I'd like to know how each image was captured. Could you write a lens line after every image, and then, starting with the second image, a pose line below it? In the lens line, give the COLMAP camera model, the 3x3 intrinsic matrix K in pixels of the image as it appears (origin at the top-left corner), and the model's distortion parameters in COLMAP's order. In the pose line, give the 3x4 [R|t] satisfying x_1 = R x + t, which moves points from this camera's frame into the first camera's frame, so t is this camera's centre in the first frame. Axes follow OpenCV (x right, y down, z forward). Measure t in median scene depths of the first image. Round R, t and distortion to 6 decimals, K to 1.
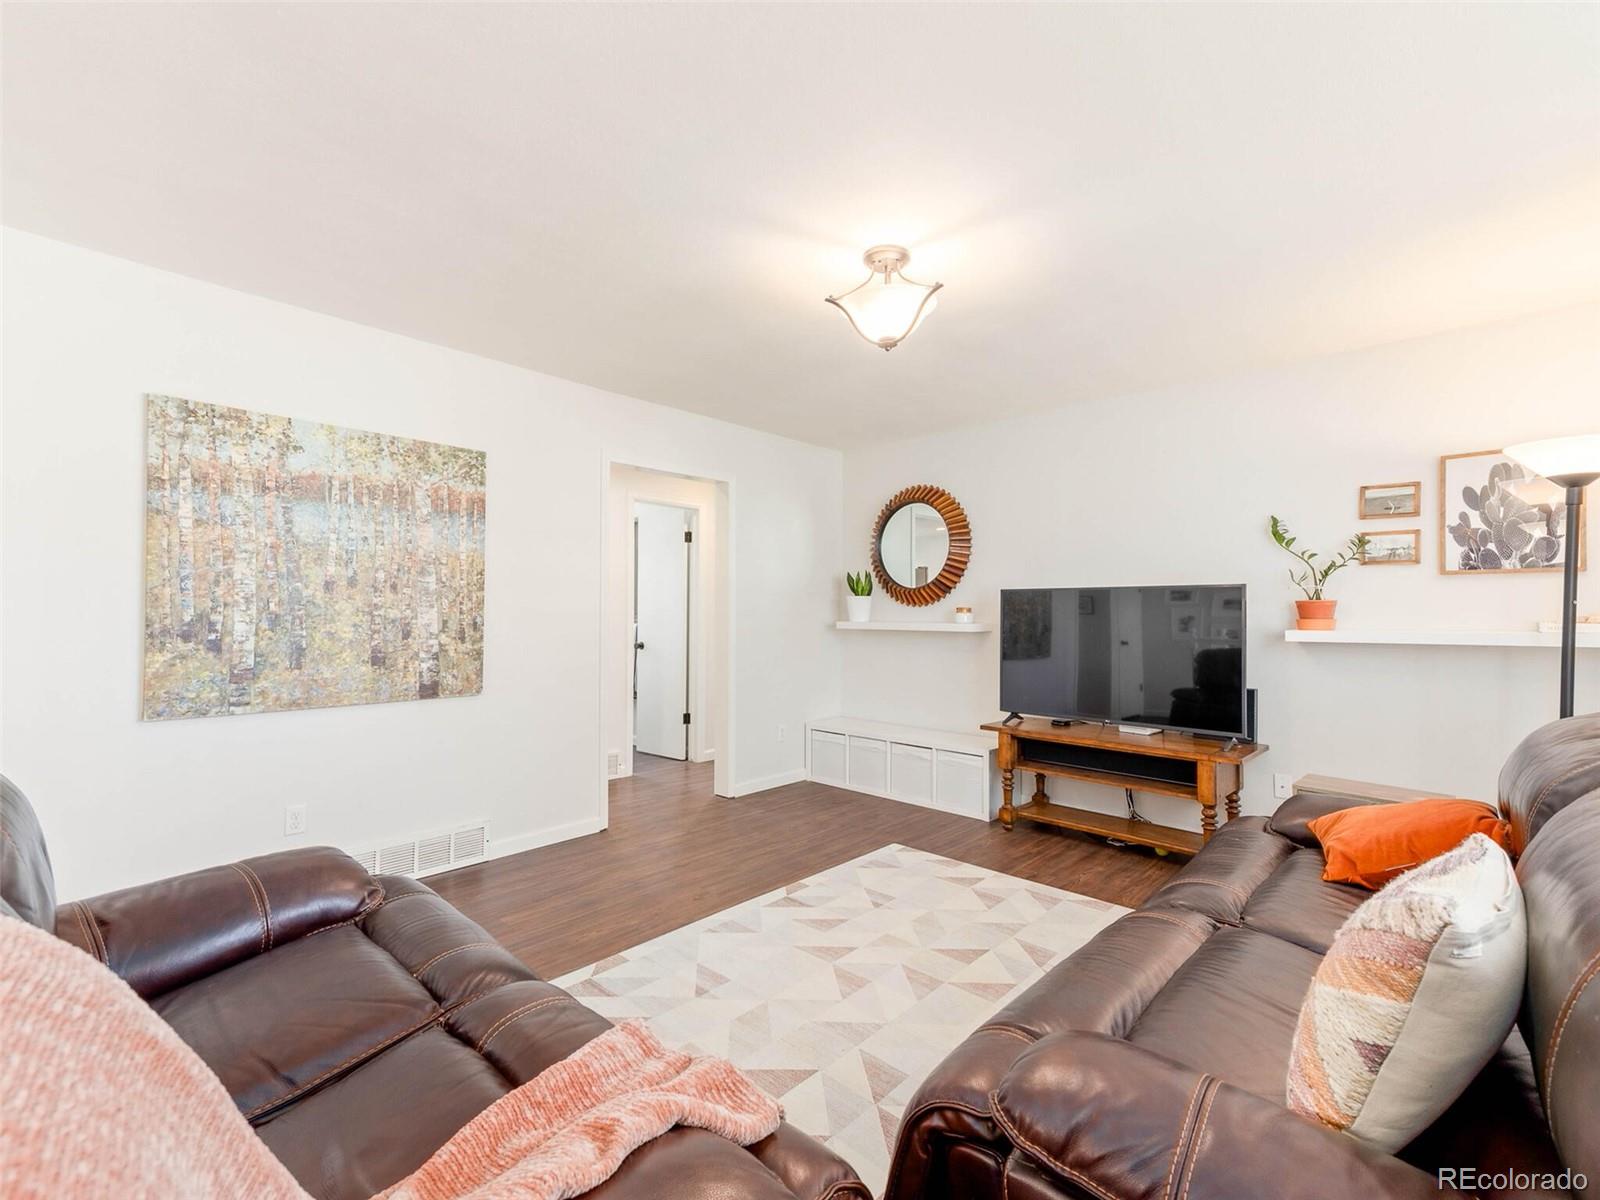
lens RADIAL K [[692.6, 0, 801.6], [0, 692.6, 608.2], [0, 0, 1]] dist [0.015467, 0.000226]
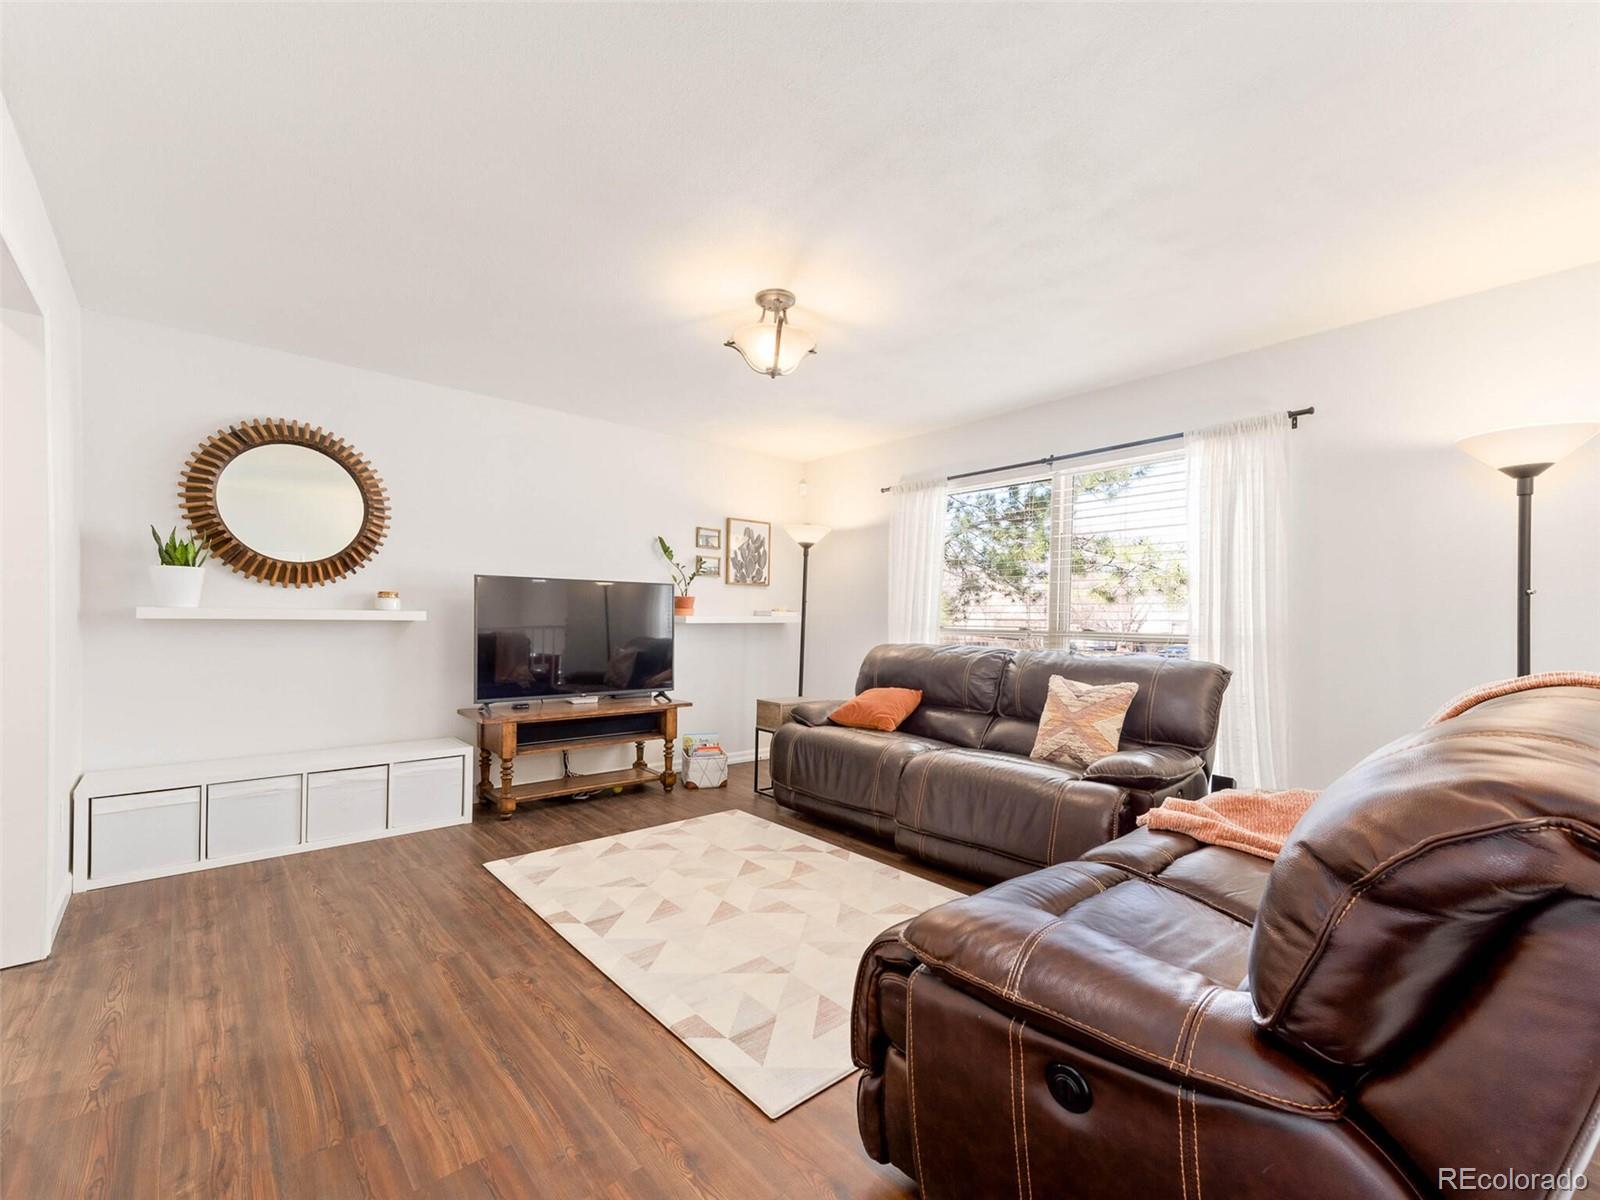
lens RADIAL K [[692.6, 0, 800.2], [0, 692.6, 609.5], [0, 0, 1]] dist [0.015467, 0.000226]
pose [[0.115023, 0.005621, 0.993347, -0.767211], [-0.023275, 0.999725, -0.002962, 0.016900], [-0.993090, -0.022779, 0.115123, 0.574683]]
